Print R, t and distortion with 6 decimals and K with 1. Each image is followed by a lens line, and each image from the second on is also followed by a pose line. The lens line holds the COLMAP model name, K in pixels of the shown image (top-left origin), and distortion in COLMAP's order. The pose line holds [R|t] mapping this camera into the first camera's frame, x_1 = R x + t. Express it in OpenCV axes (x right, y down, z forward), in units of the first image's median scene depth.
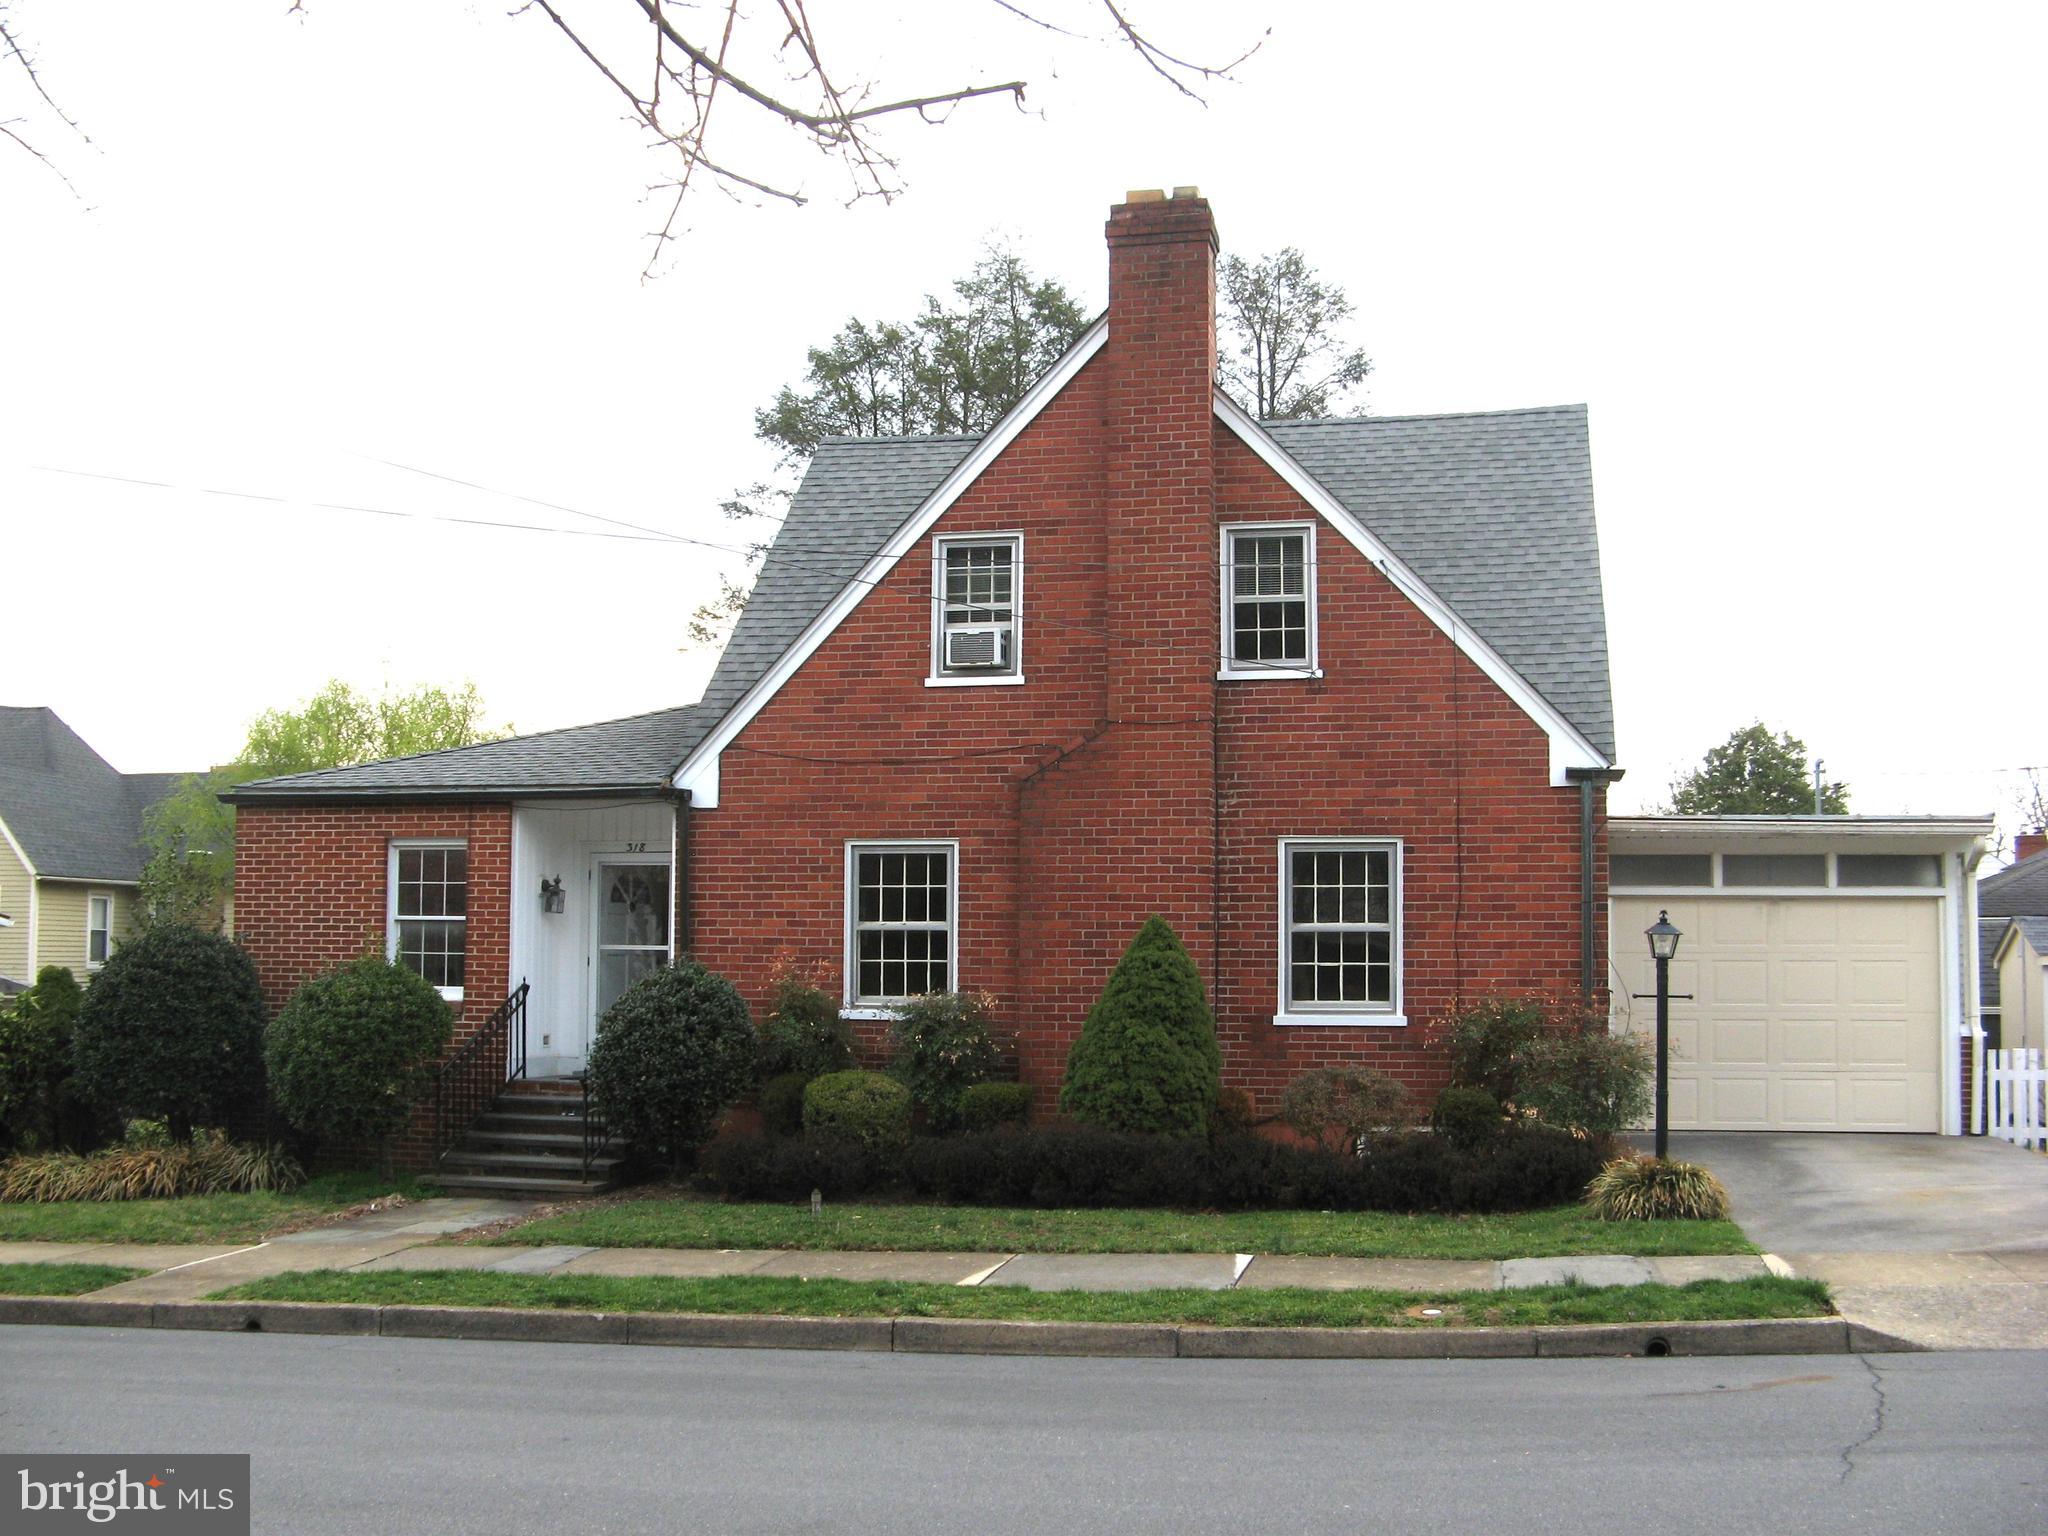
lens RADIAL K [[2086.7, 0, 1003.9], [0, 2086.7, 769.9], [0, 0, 1]] dist [-0.124984, 0.000000]
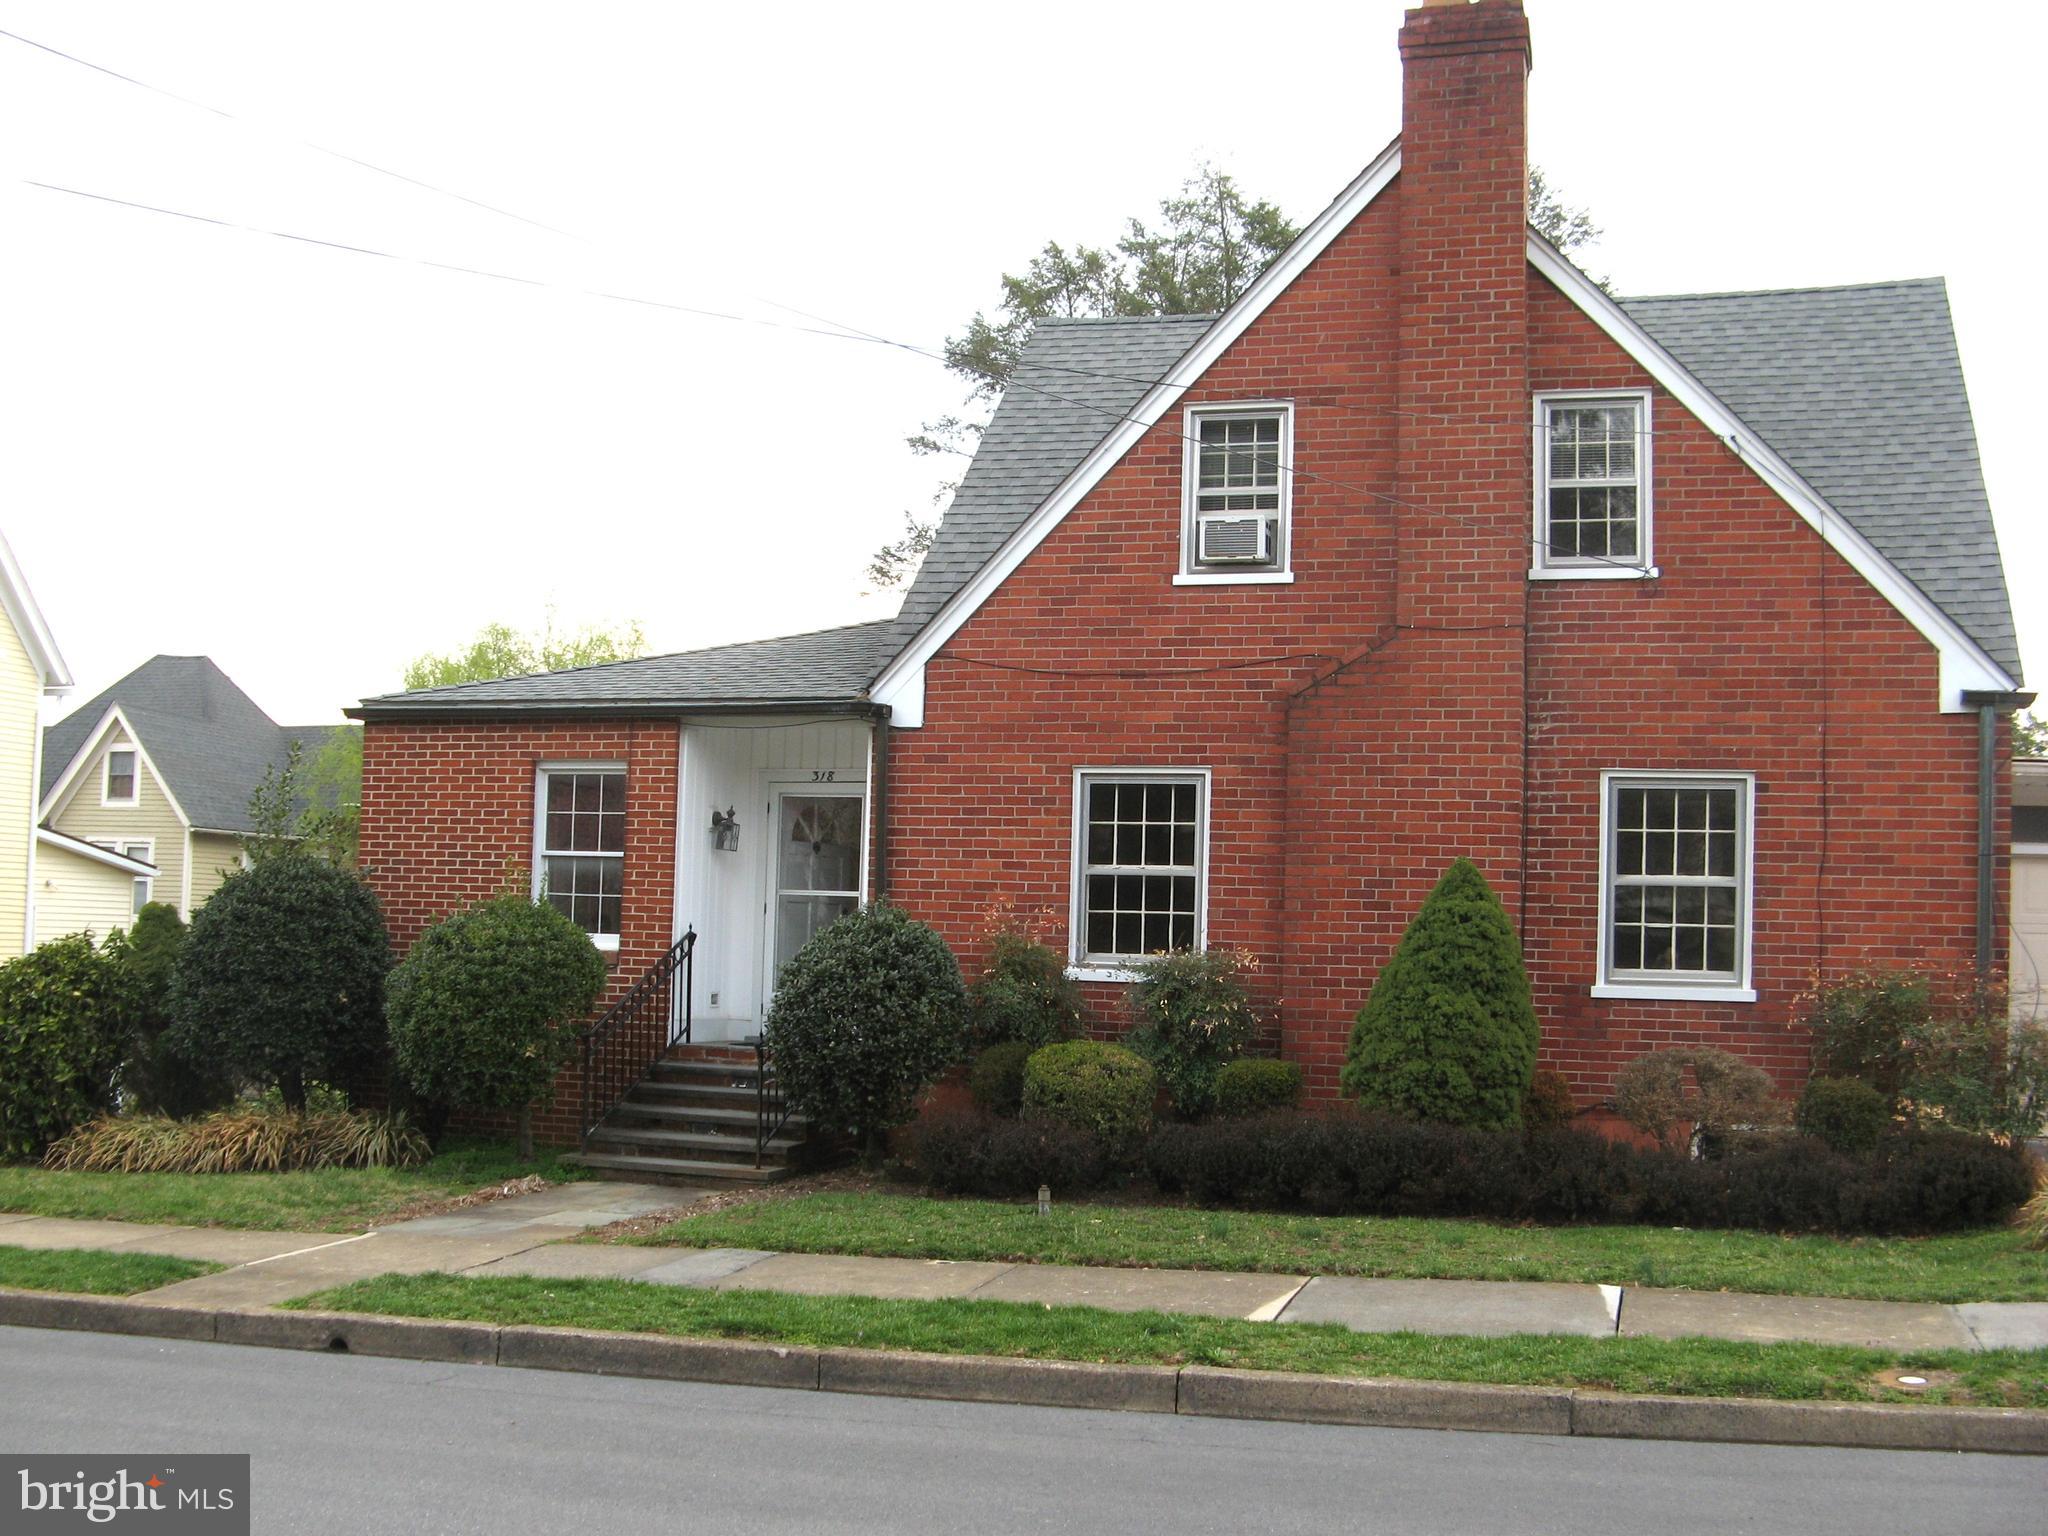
lens RADIAL K [[2086.7, 0, 1038.8], [0, 2086.7, 784.7], [0, 0, 1]] dist [-0.124984, 0.000000]
pose [[0.997902, 0.018731, -0.061980, -0.039298], [-0.017774, 0.999715, 0.015960, 0.028678], [0.062261, -0.014825, 0.997950, 0.167264]]
